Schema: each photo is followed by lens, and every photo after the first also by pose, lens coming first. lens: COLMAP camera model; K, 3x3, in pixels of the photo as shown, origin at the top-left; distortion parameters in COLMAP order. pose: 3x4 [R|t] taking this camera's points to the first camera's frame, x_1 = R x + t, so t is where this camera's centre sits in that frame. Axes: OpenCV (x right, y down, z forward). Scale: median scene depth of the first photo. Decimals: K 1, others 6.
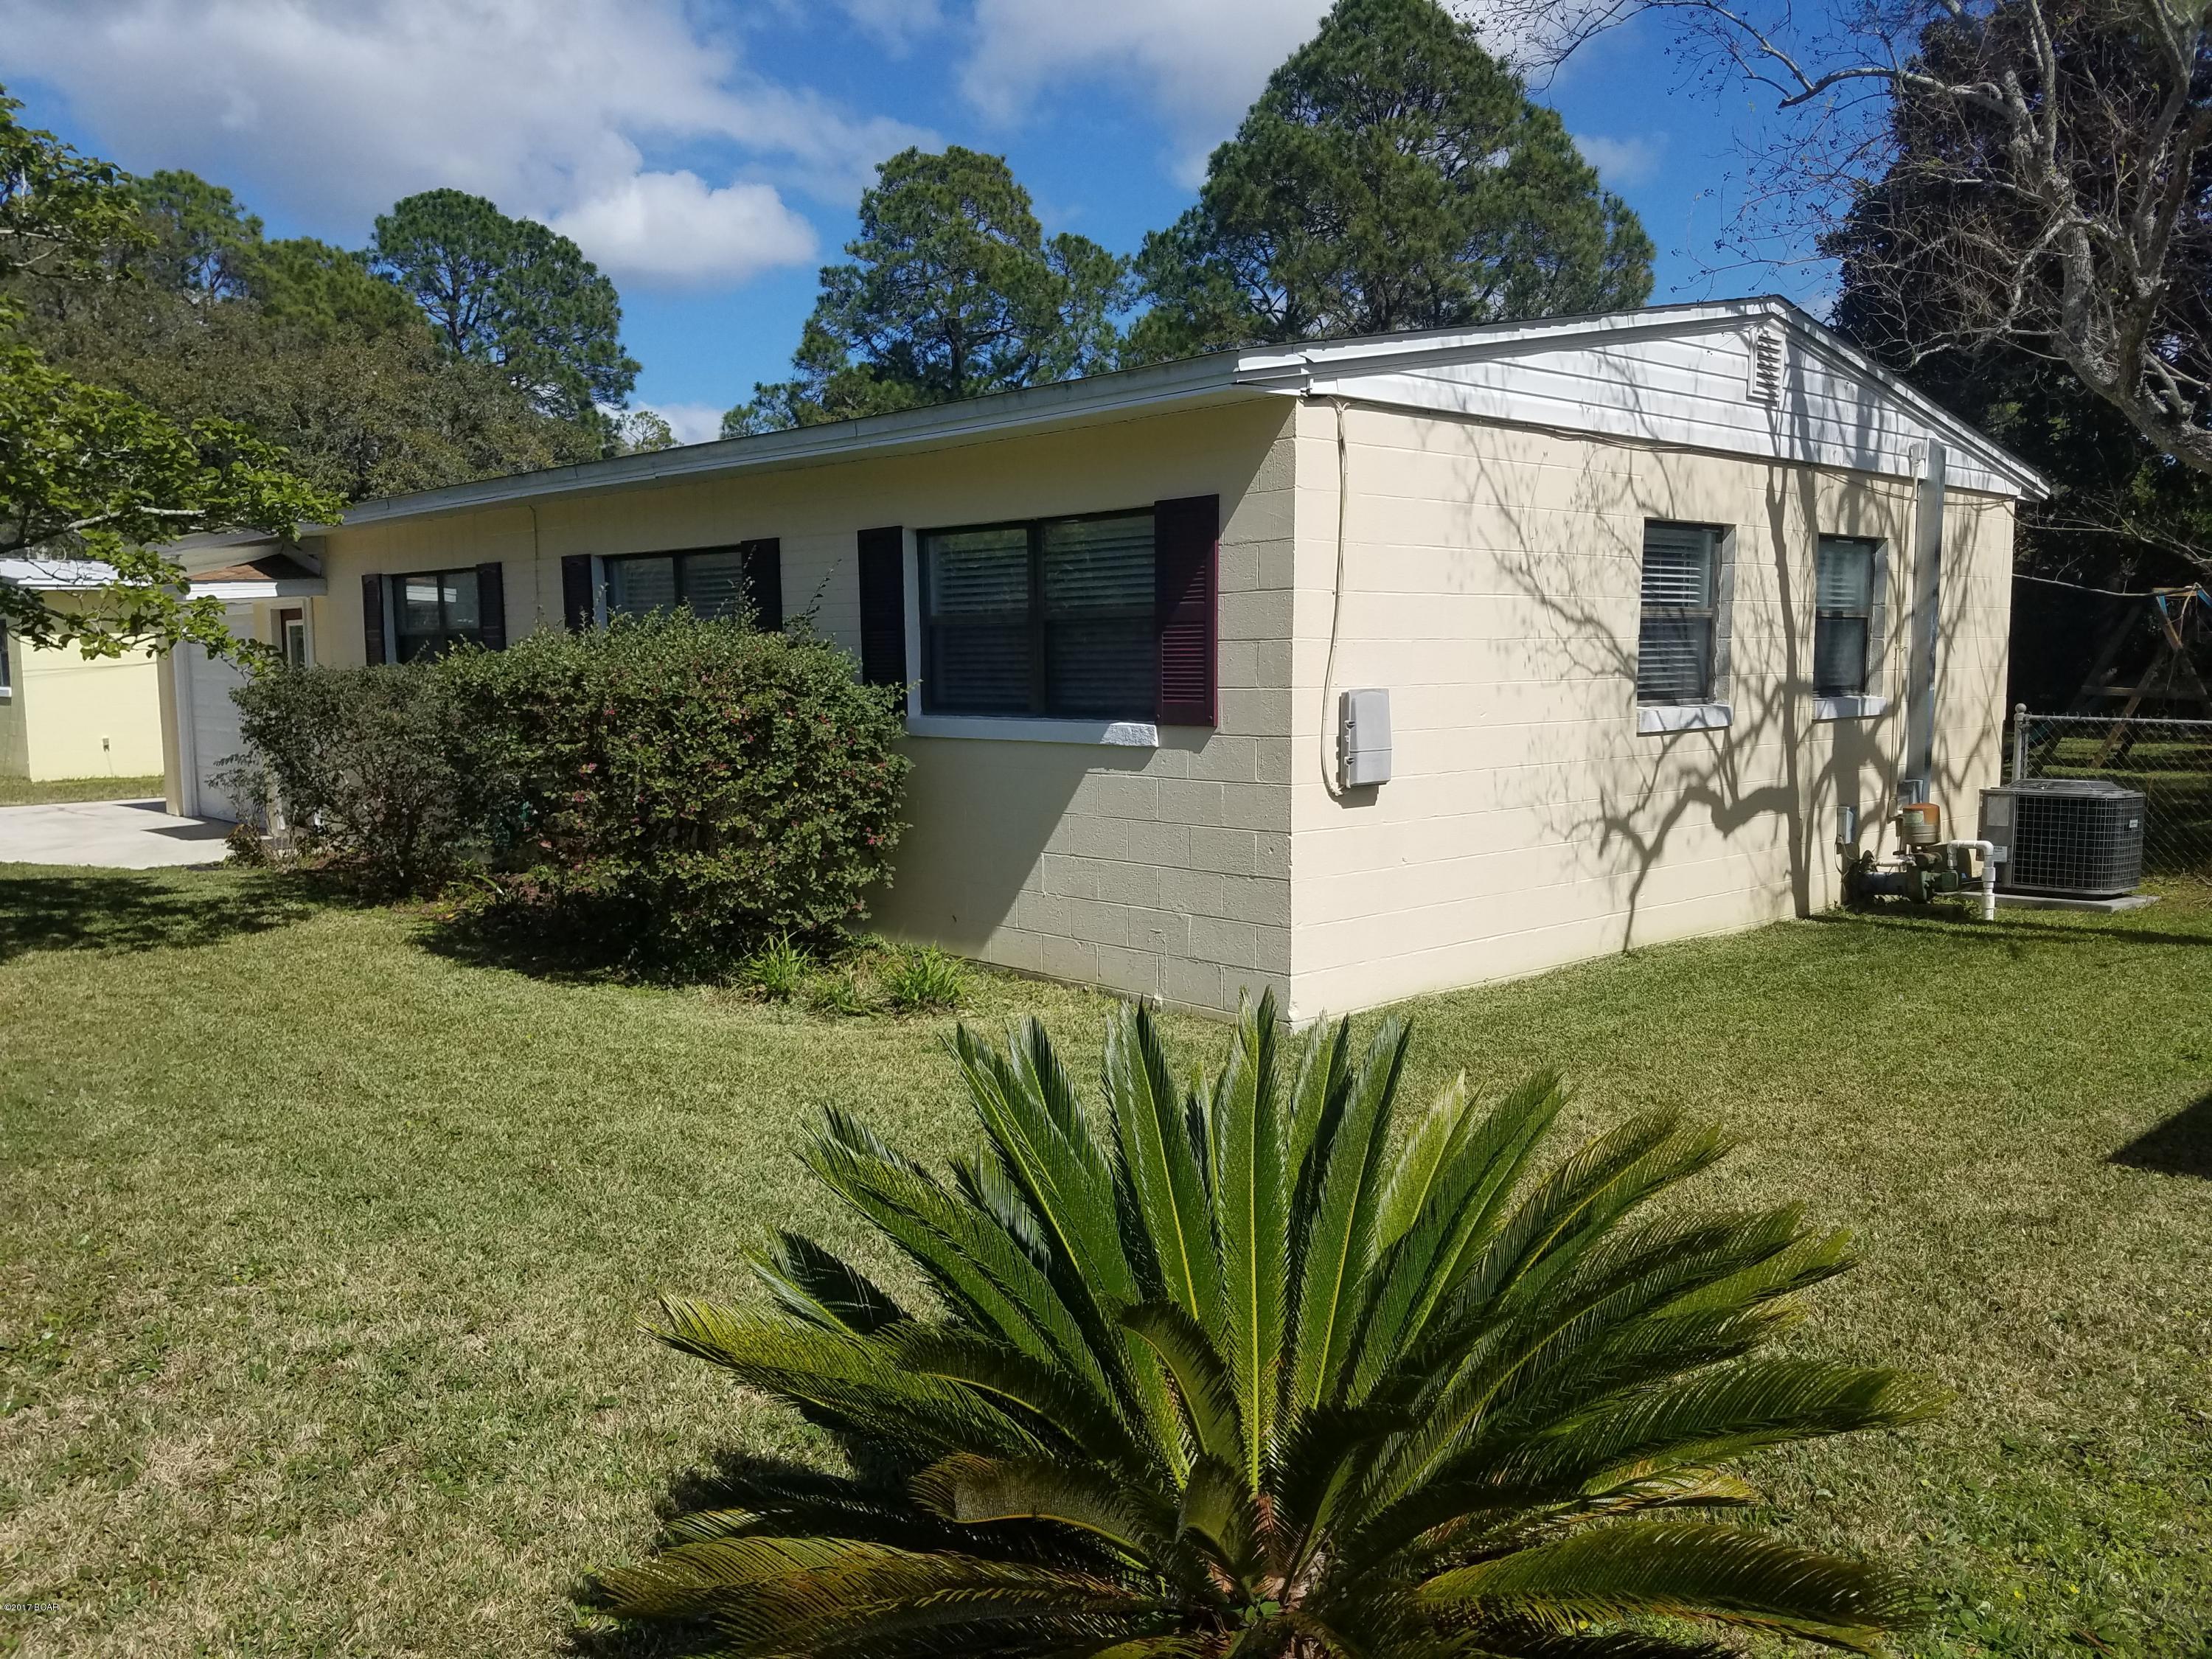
lens RADIAL K [[1738.1, 0, 1106.0], [0, 1738.1, 829.5], [0, 0, 1]] dist [0.006114, 0.002447]
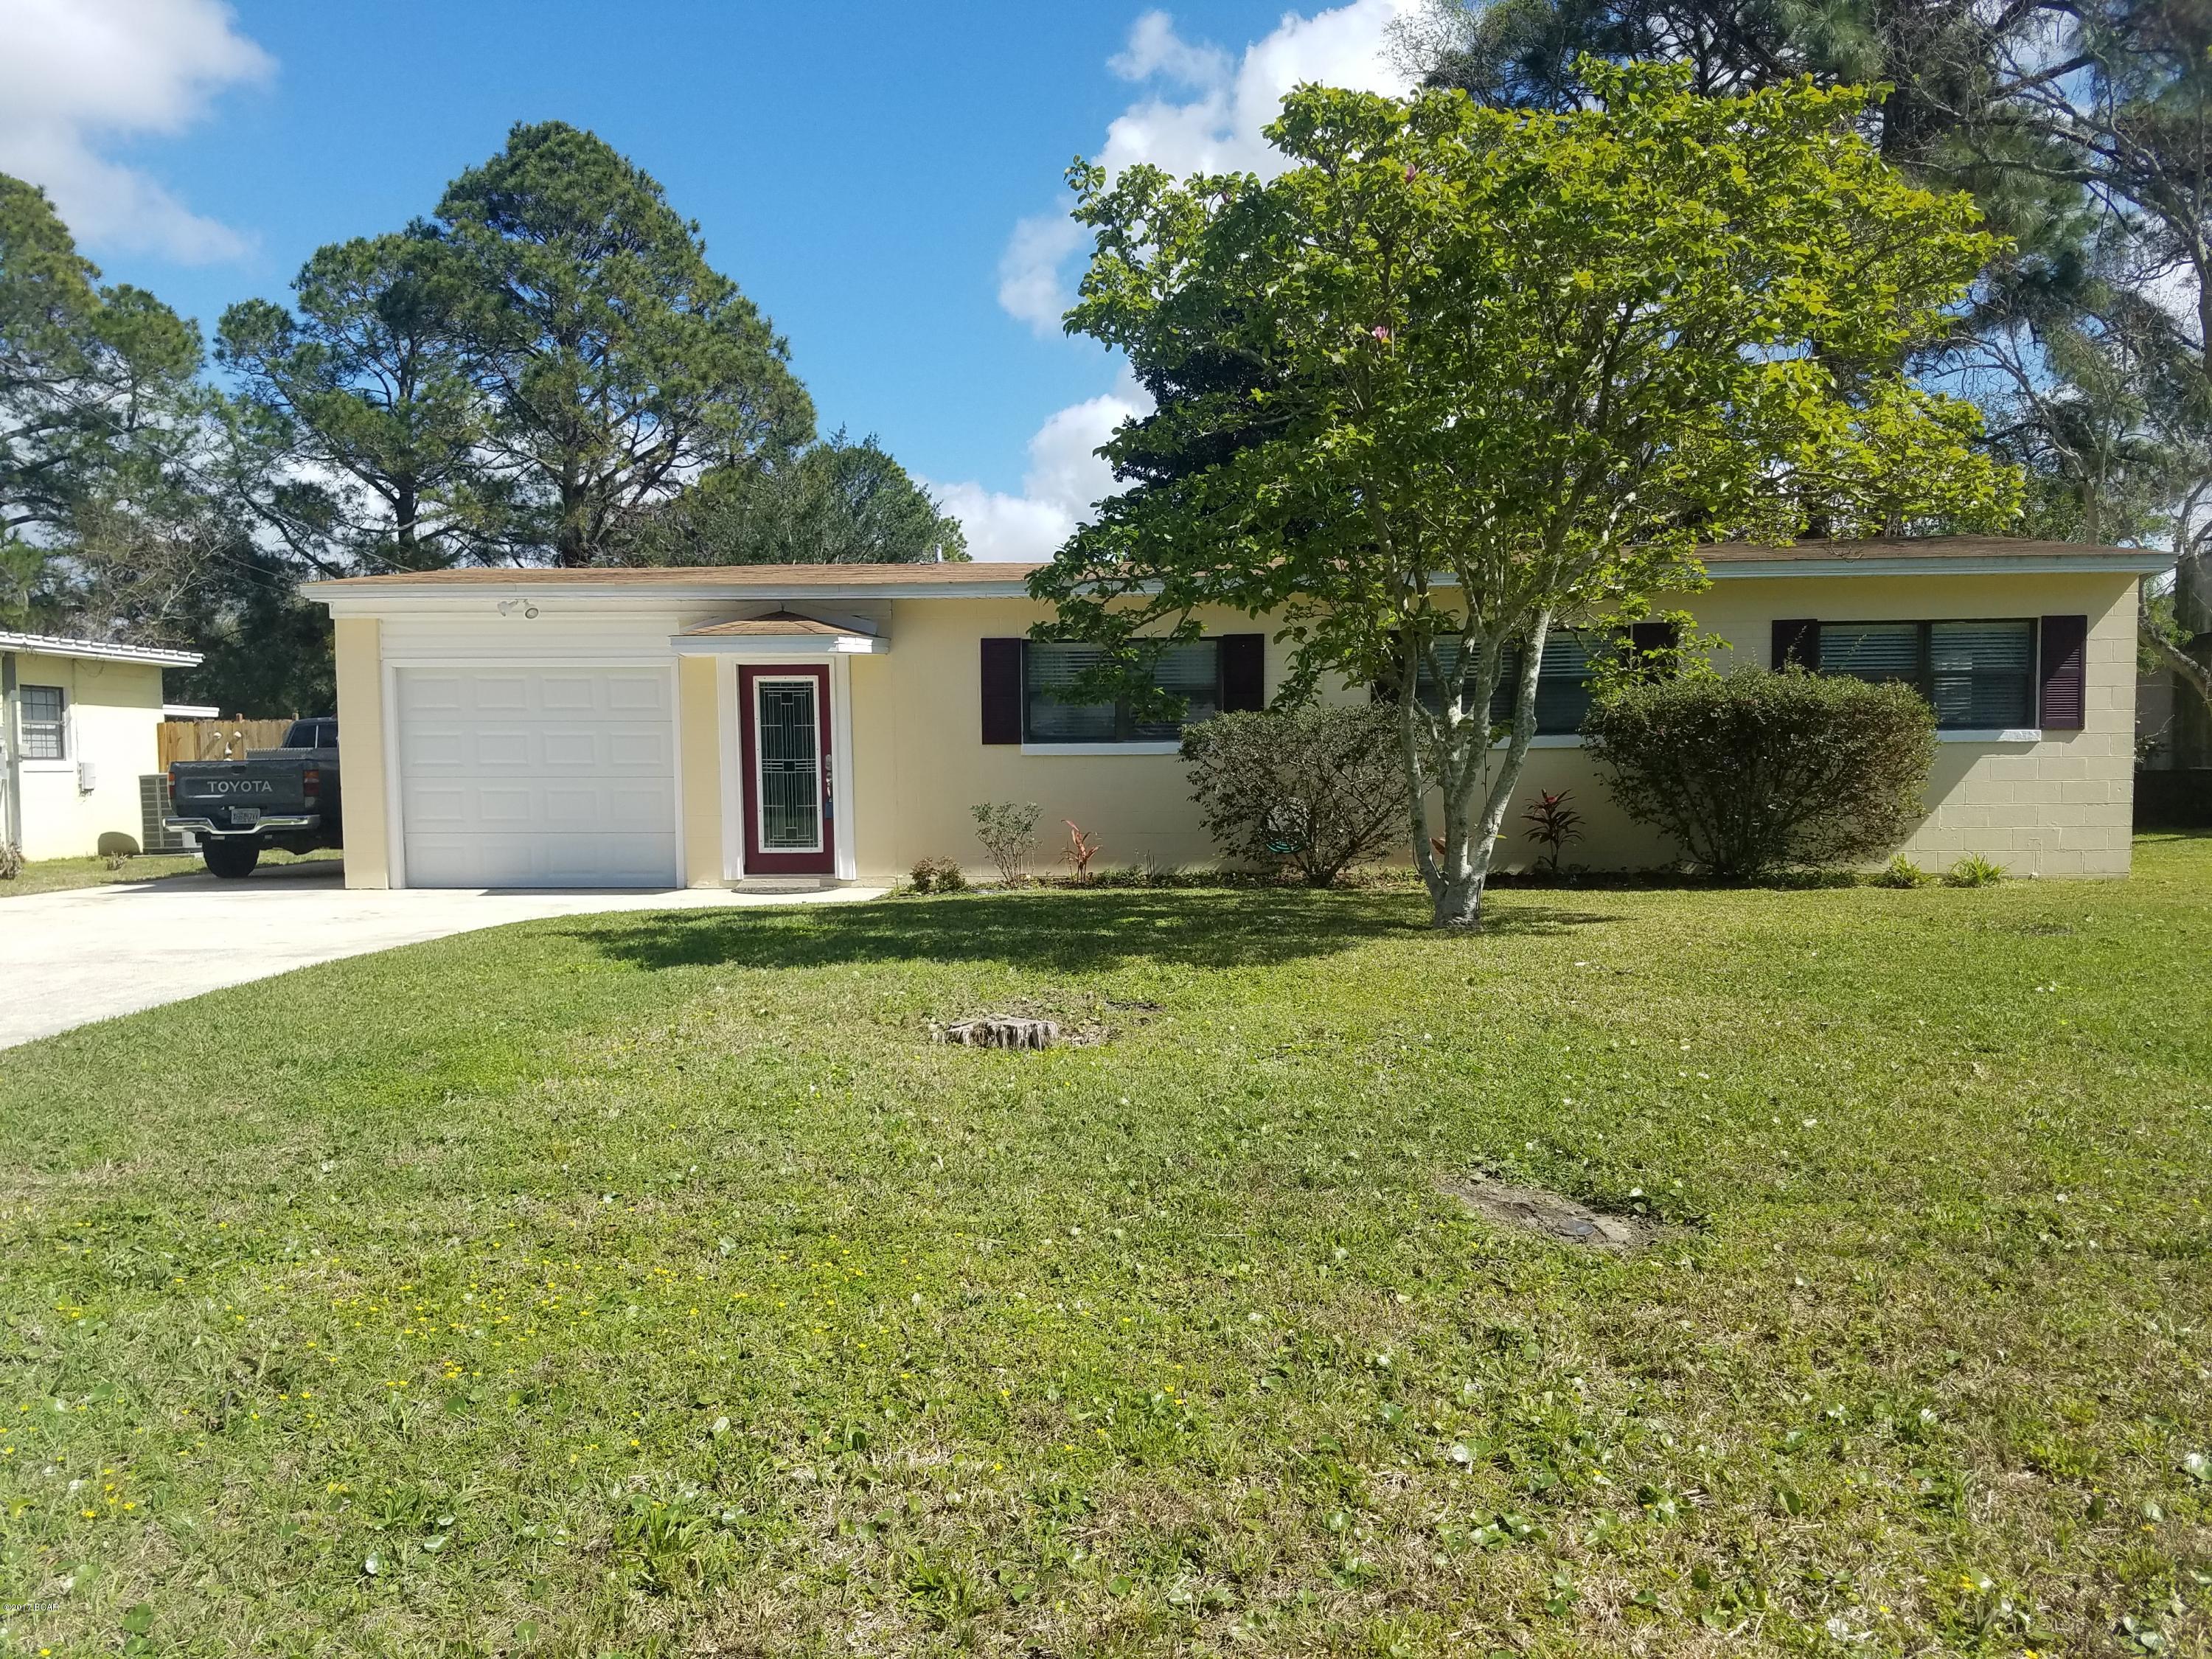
lens RADIAL K [[1687.6, 0, 1100.9], [0, 1687.6, 865.2], [0, 0, 1]] dist [0.069667, -0.117628]
pose [[0.715710, -0.039659, 0.697271, -2.010326], [0.074981, 0.996979, -0.020258, 0.049332], [-0.694361, 0.066781, 0.716522, 0.363519]]
